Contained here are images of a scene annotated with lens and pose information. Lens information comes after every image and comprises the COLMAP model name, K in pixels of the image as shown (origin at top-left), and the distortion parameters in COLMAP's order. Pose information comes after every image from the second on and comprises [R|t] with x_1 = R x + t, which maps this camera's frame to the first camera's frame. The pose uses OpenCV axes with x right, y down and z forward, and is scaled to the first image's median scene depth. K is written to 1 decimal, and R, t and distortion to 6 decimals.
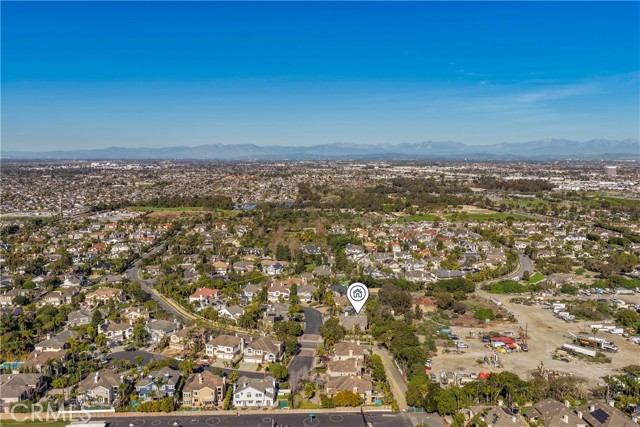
lens RADIAL K [[494.2, 0, 318.2], [0, 494.2, 221.4], [0, 0, 1]] dist [-0.006693, 0.028172]
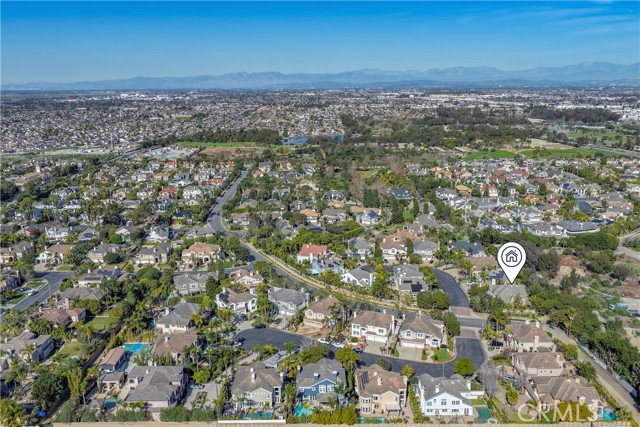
lens RADIAL K [[494.2, 0, 318.2], [0, 494.2, 221.4], [0, 0, 1]] dist [-0.006693, 0.028172]
pose [[0.998381, 0.005010, -0.056663, -0.129396], [0.002886, 0.990368, 0.138427, -0.021882], [0.056811, -0.138366, 0.988750, 0.102517]]
